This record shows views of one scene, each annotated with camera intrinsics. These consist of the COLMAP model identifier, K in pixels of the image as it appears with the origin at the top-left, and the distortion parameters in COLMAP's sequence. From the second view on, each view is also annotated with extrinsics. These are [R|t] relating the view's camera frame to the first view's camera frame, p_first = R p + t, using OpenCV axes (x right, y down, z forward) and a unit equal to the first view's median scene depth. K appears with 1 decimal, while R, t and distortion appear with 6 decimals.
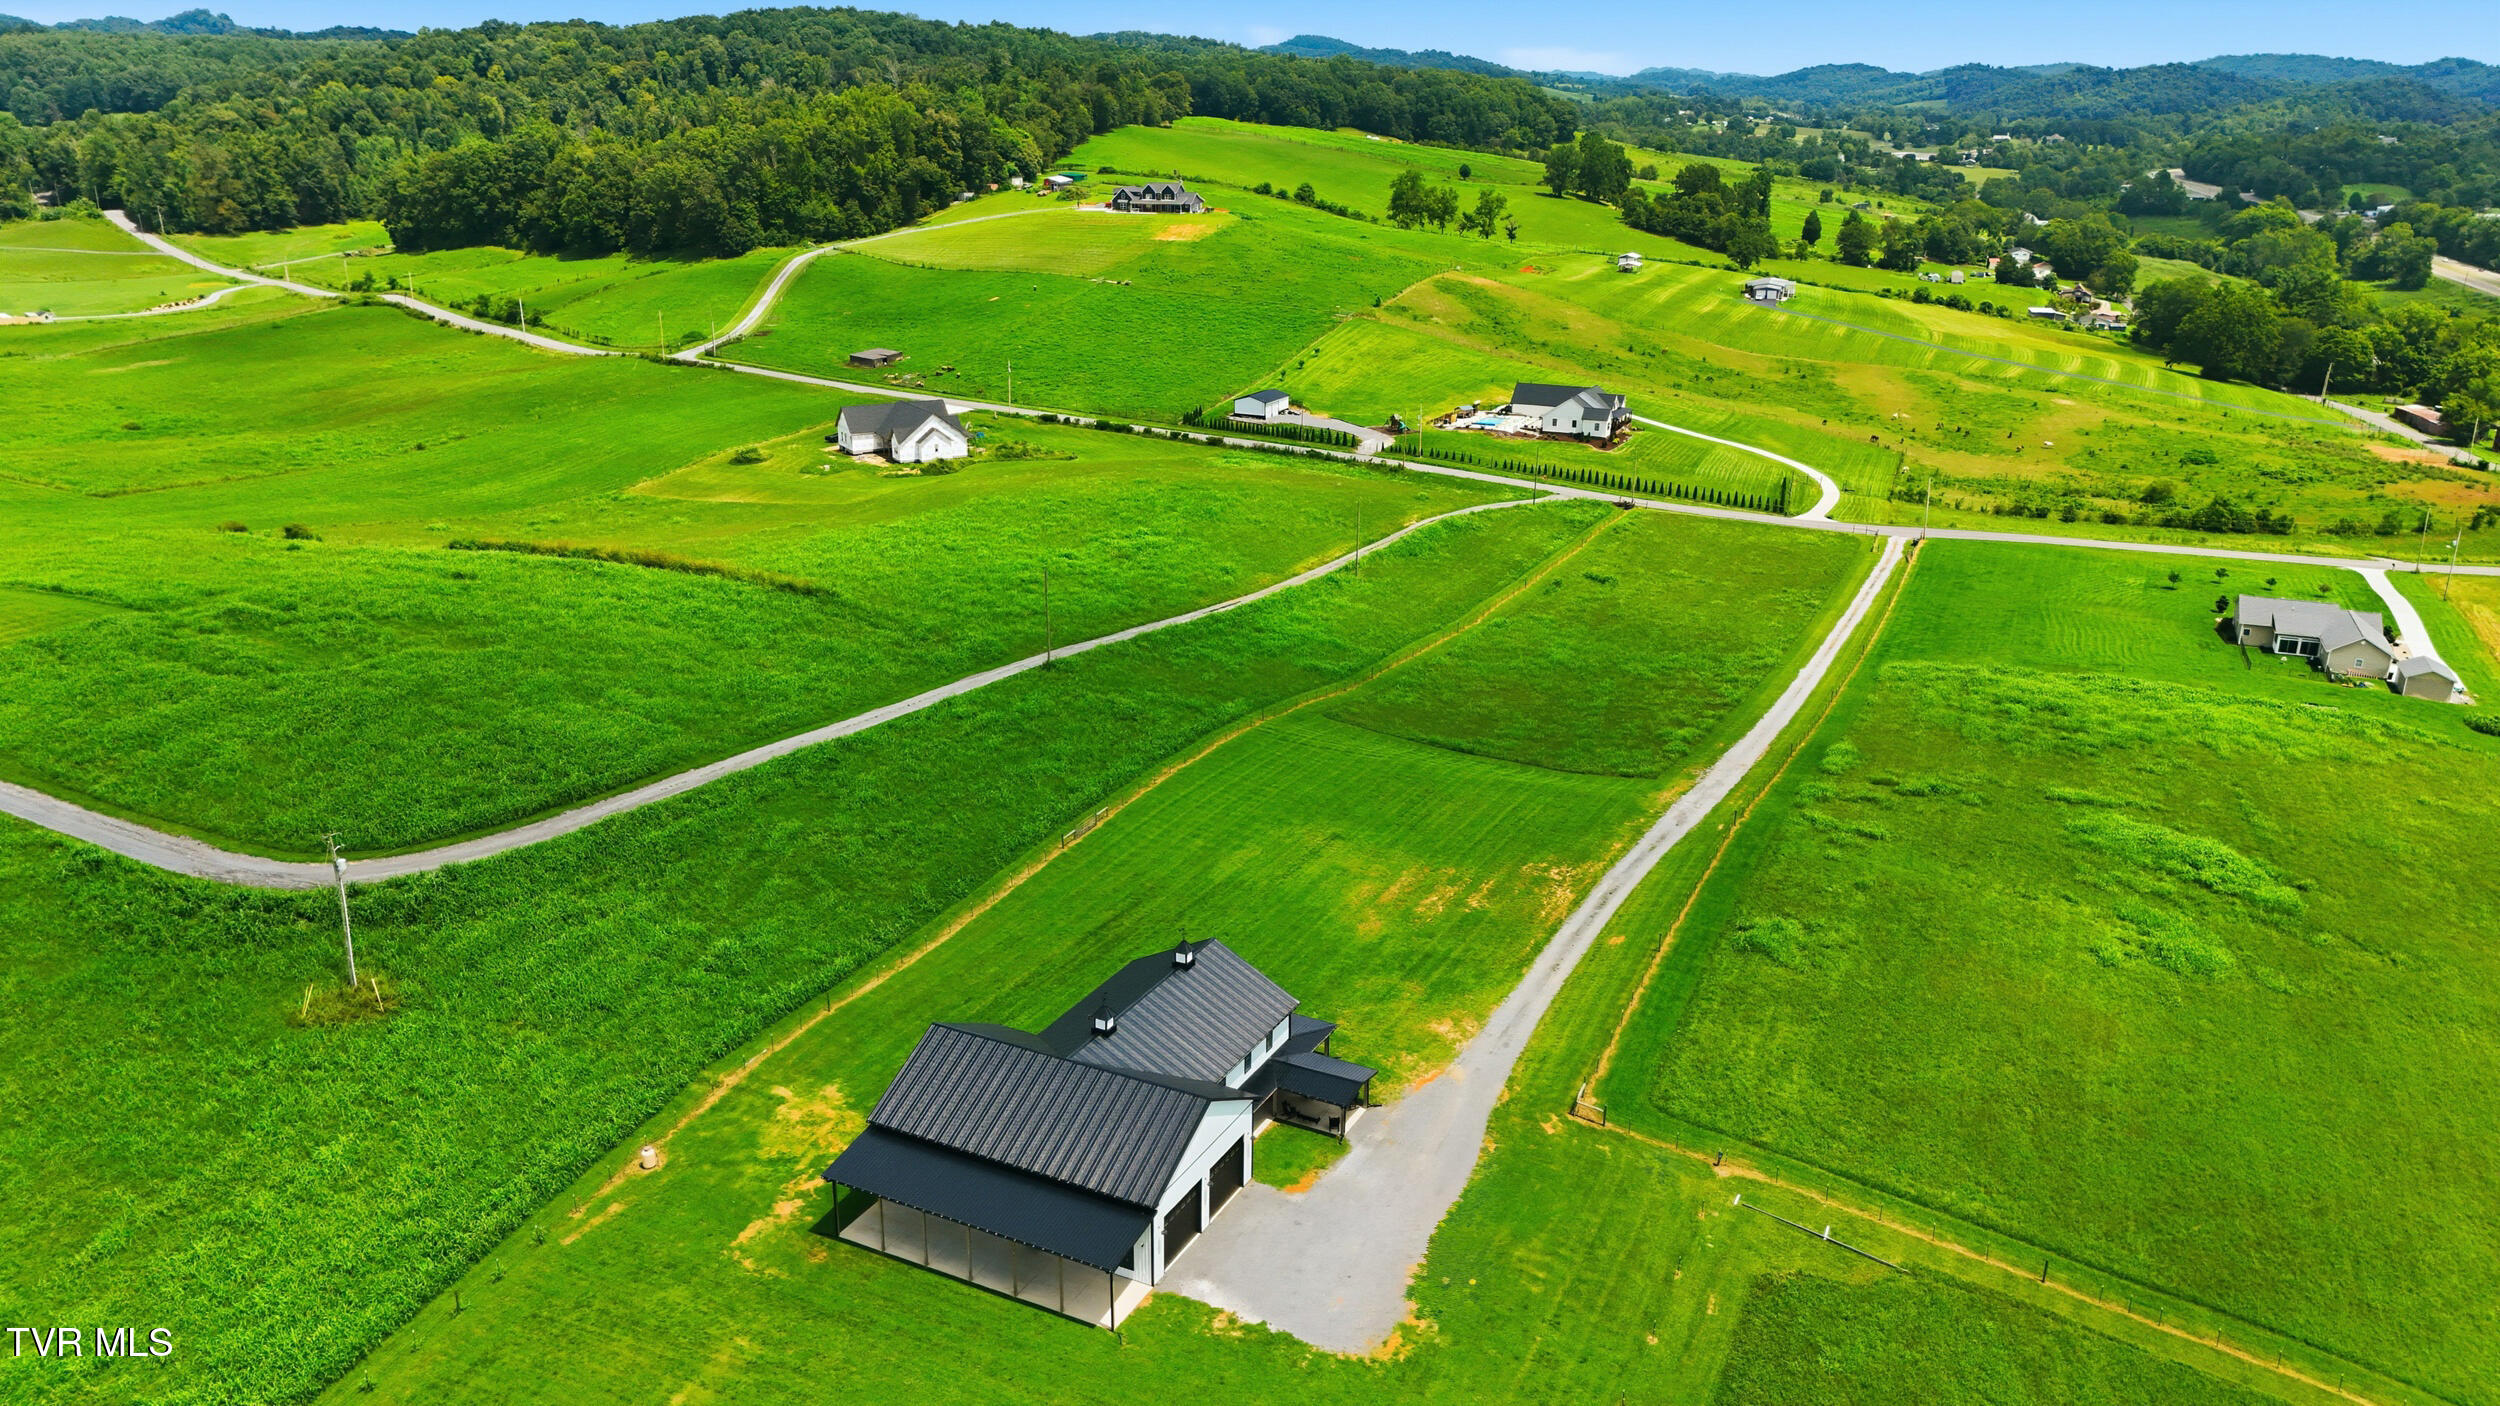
lens RADIAL K [[1823.8, 0, 1249.3], [0, 1823.8, 702.3], [0, 0, 1]] dist [0.056128, -0.018607]
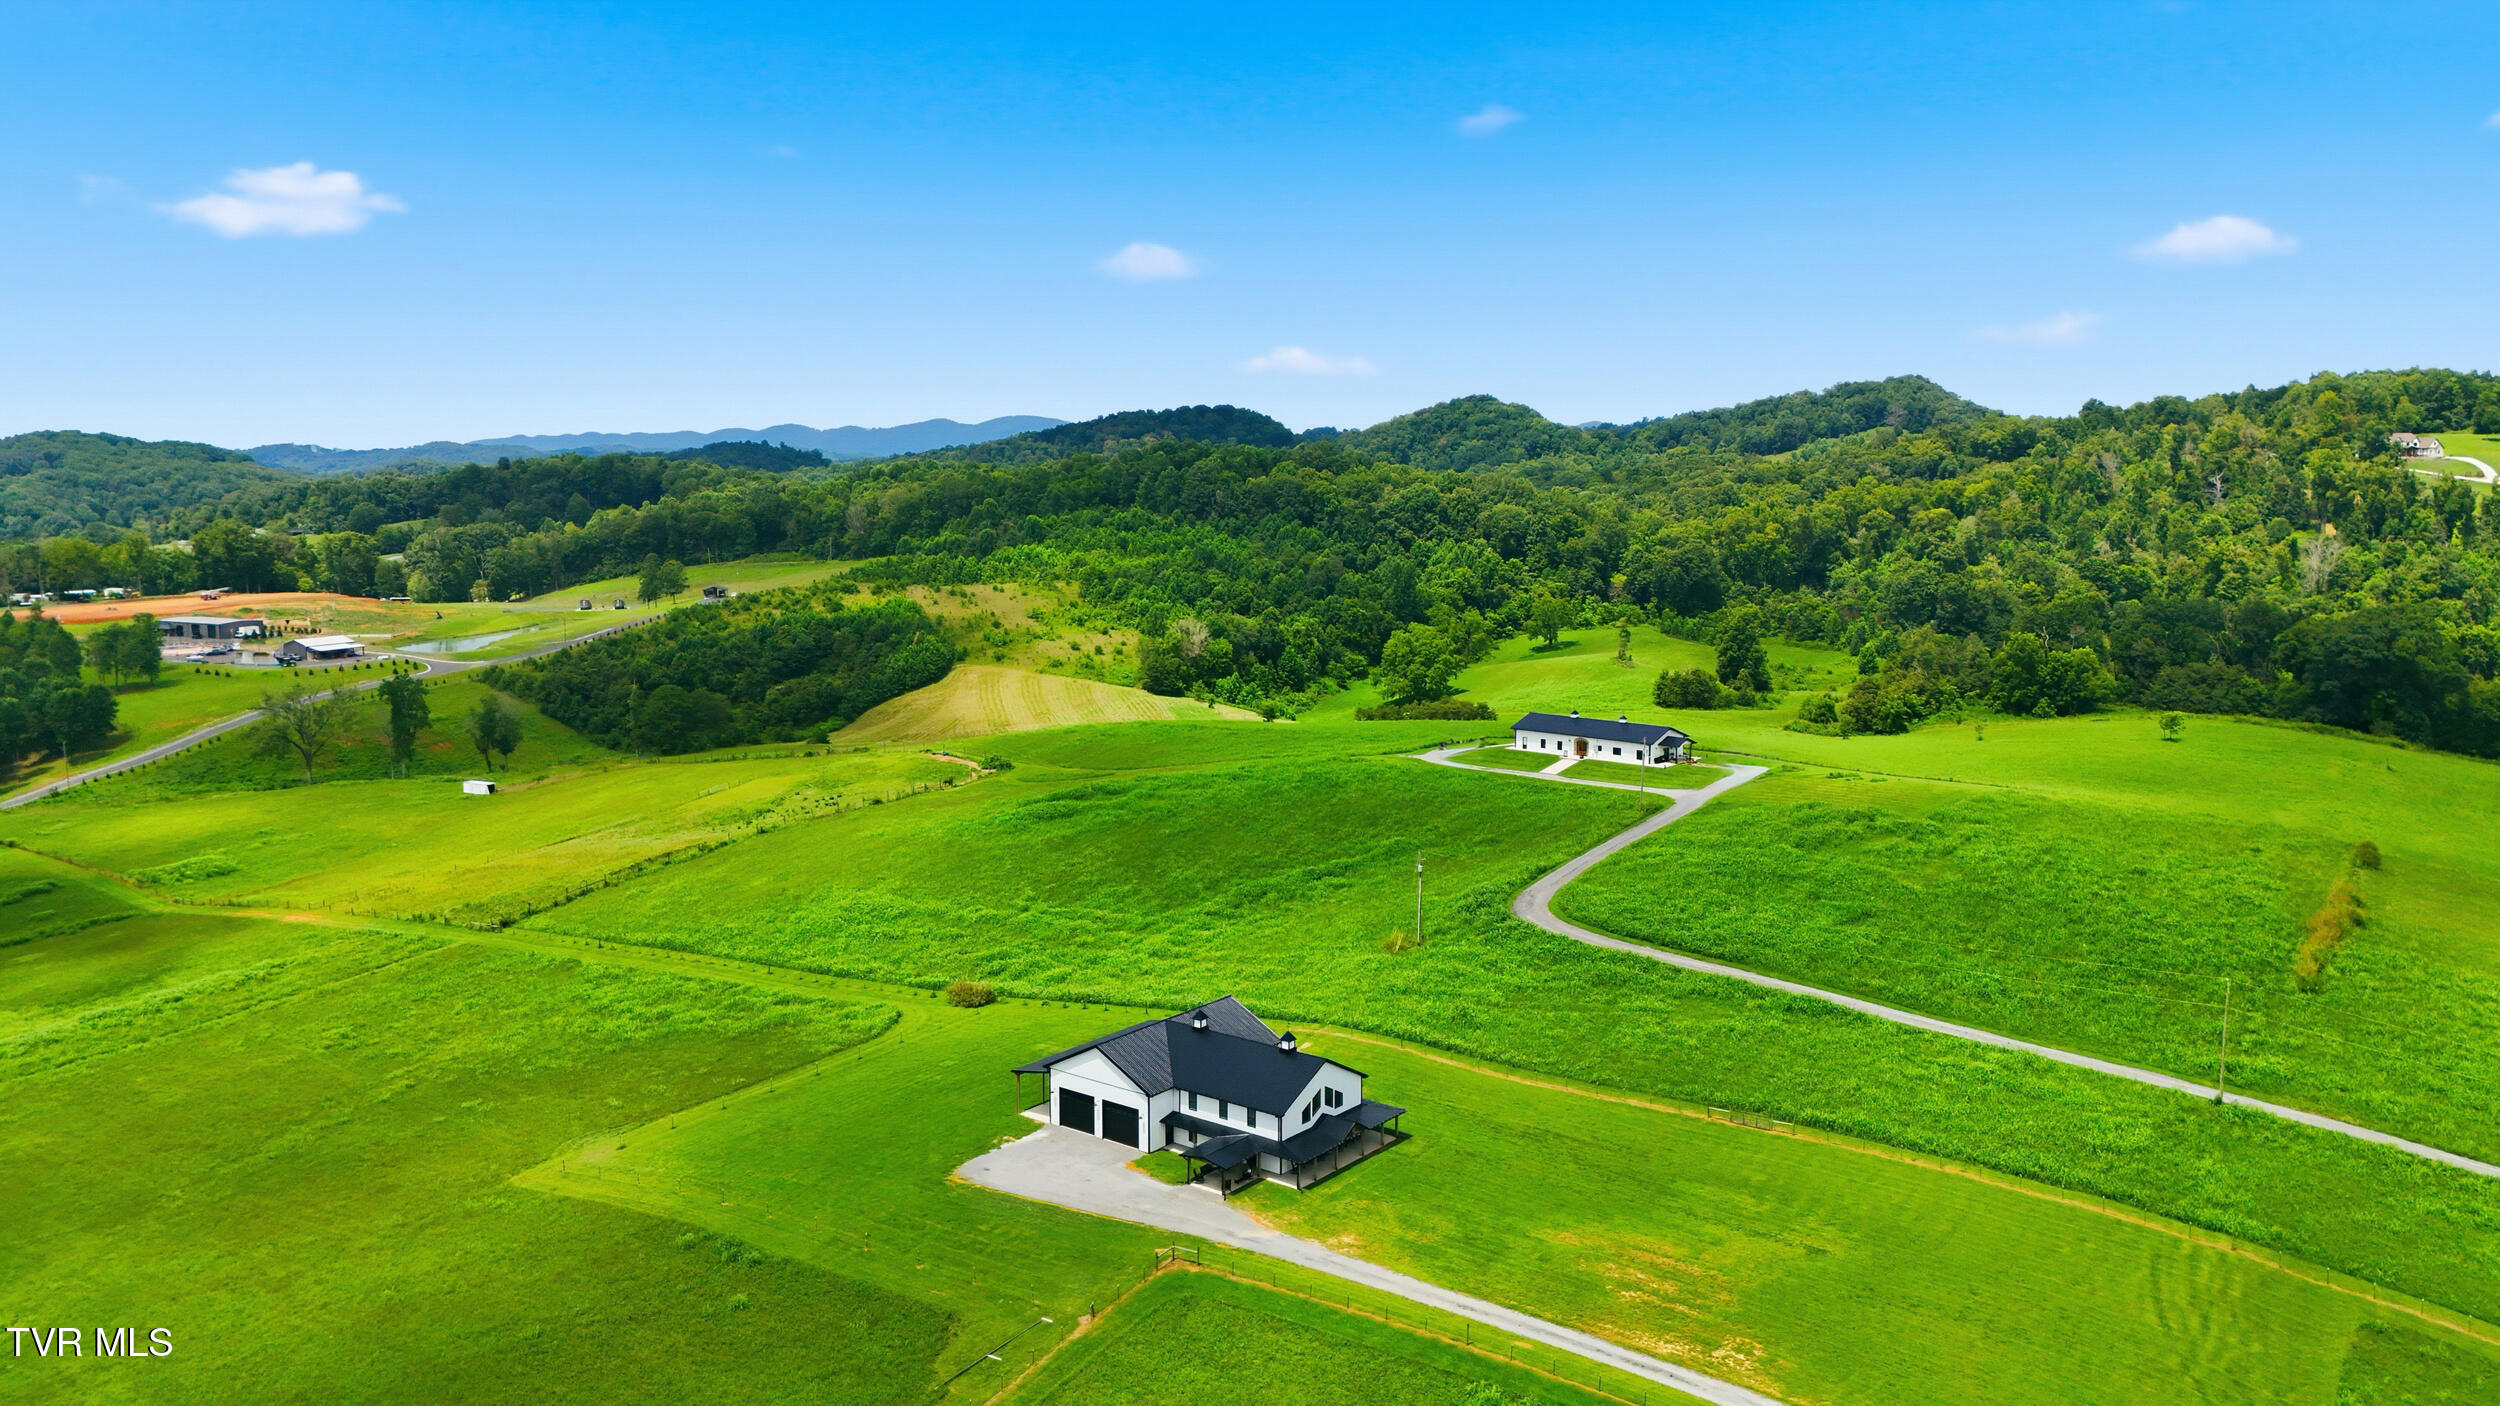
lens RADIAL K [[1823.8, 0, 1252.0], [0, 1823.8, 701.2], [0, 0, 1]] dist [0.056128, -0.018607]
pose [[-0.192267, 0.119078, -0.974091, 1.034177], [-0.309435, 0.934618, 0.175329, -0.270122], [0.931281, 0.335128, -0.142849, 0.886037]]
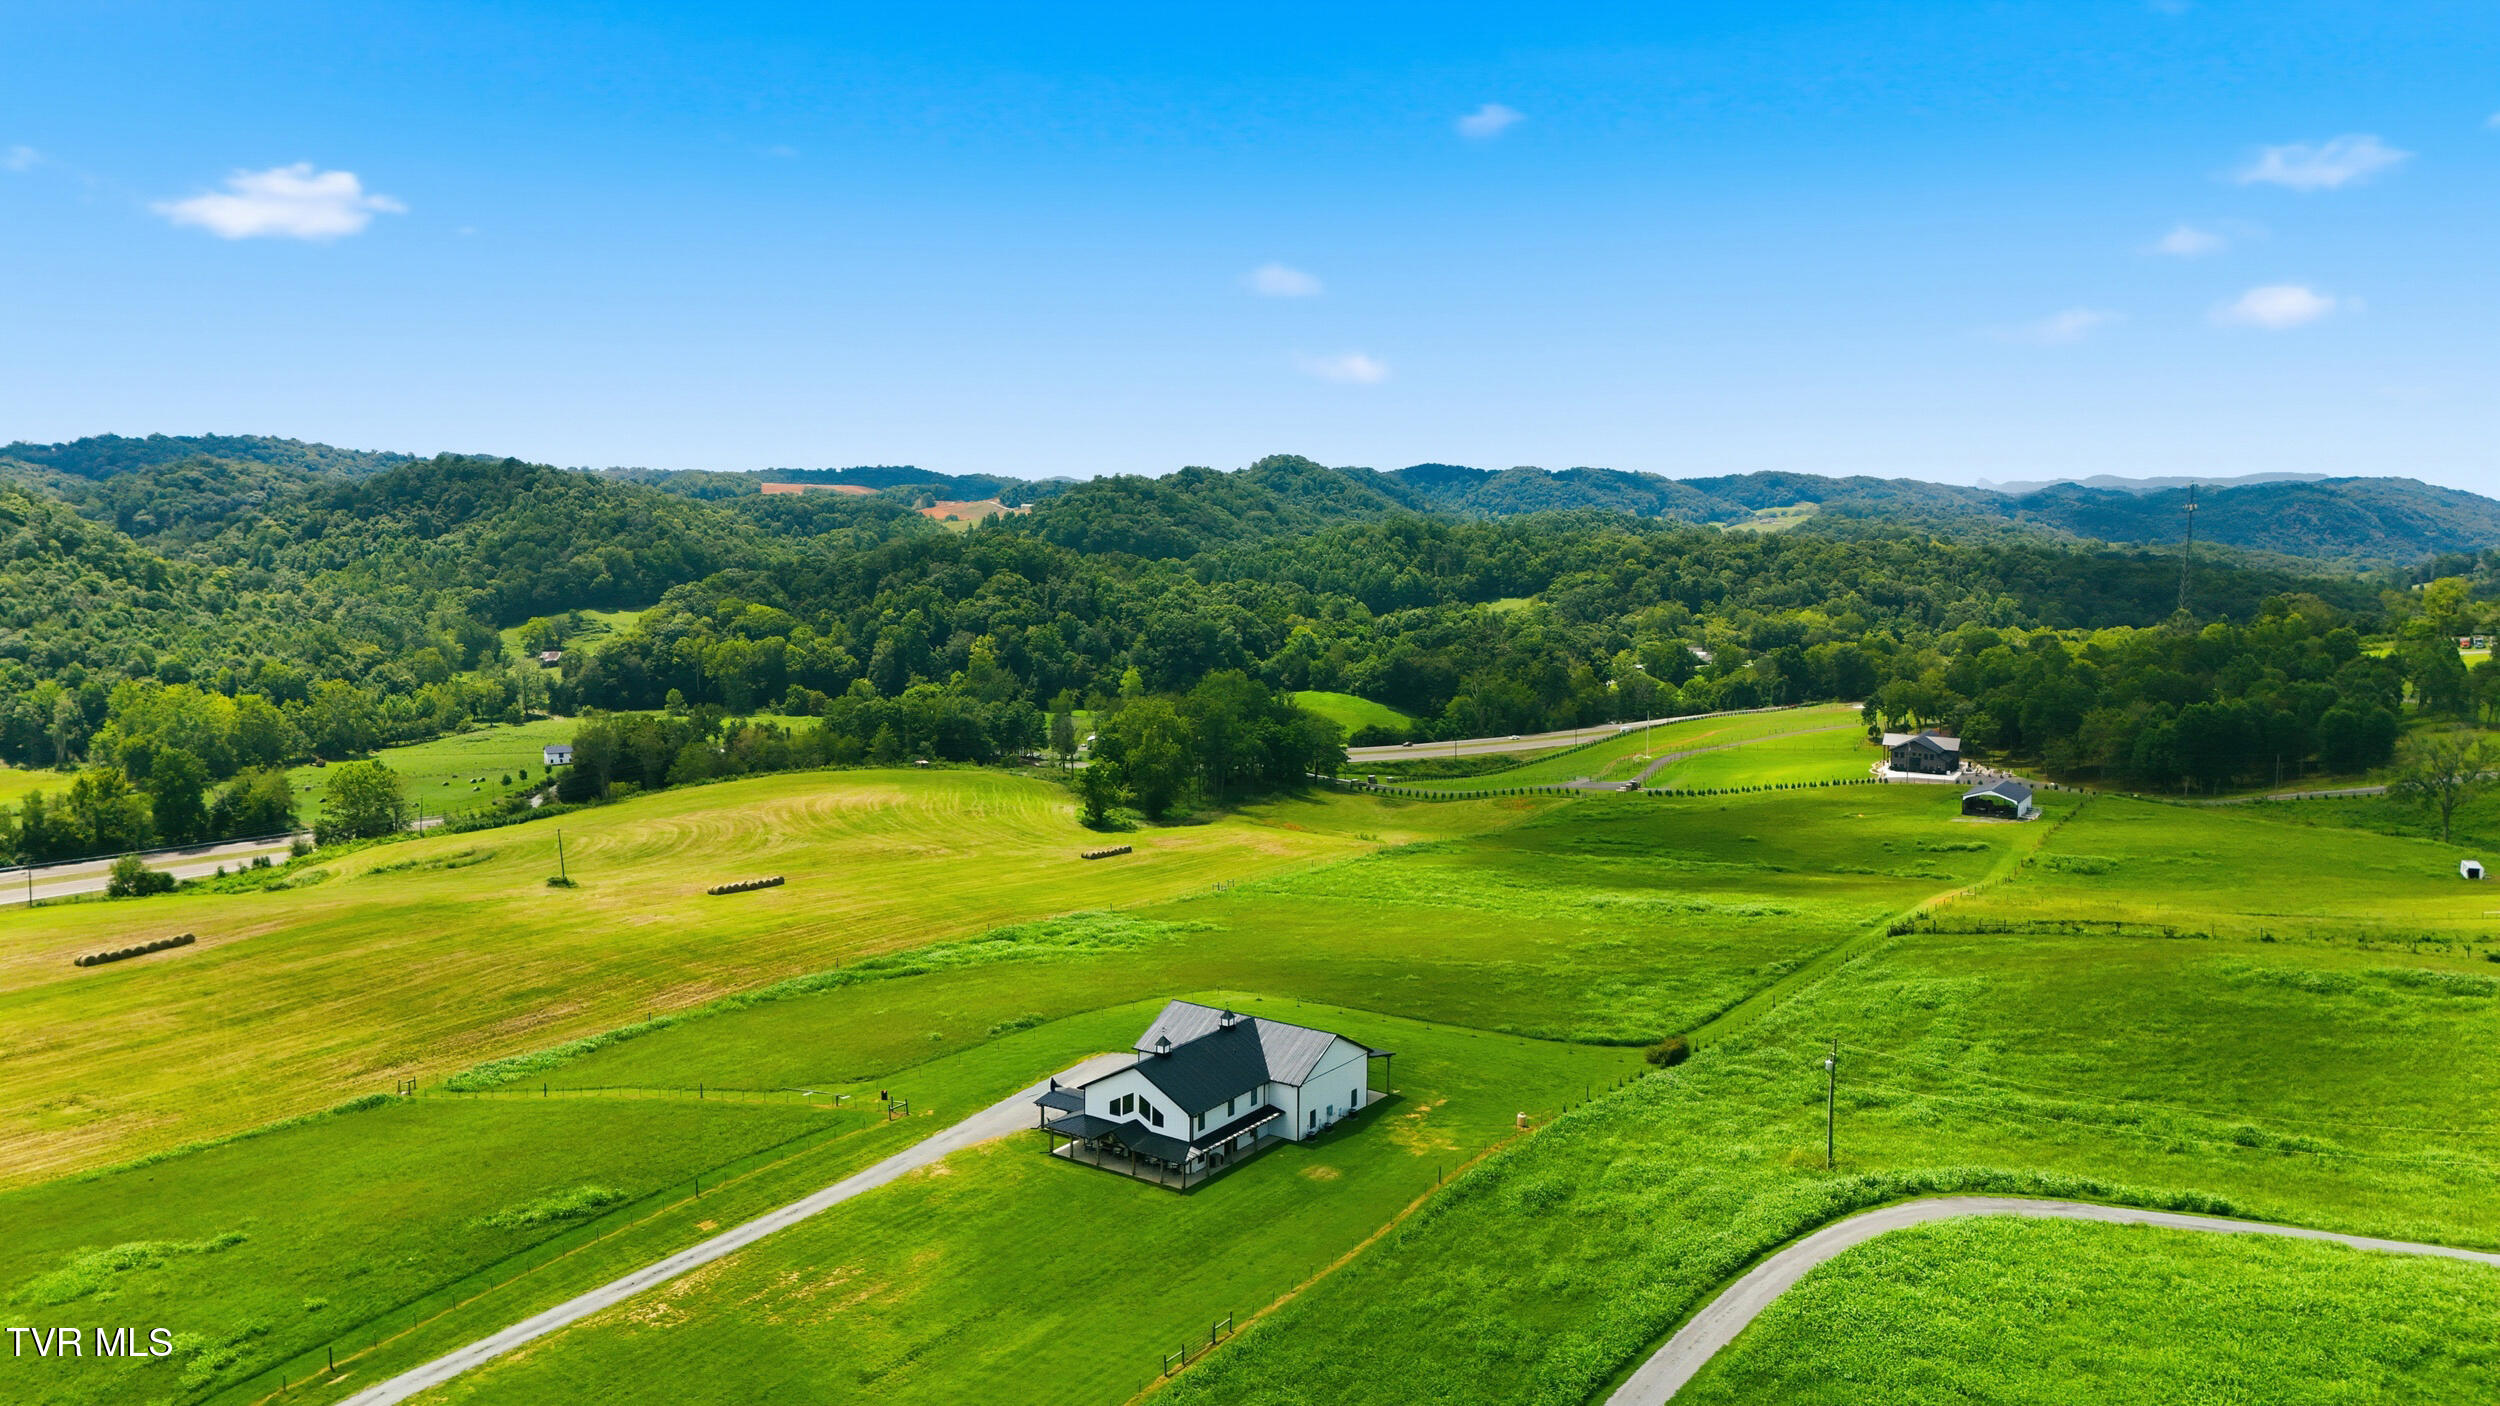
lens RADIAL K [[1823.8, 0, 1259.3], [0, 1823.8, 689.3], [0, 0, 1]] dist [0.056128, -0.018607]
pose [[-0.990932, -0.031298, 0.130670, -0.232575], [0.026391, 0.908215, 0.417670, -0.564365], [-0.131749, 0.417331, -0.899153, 1.741120]]
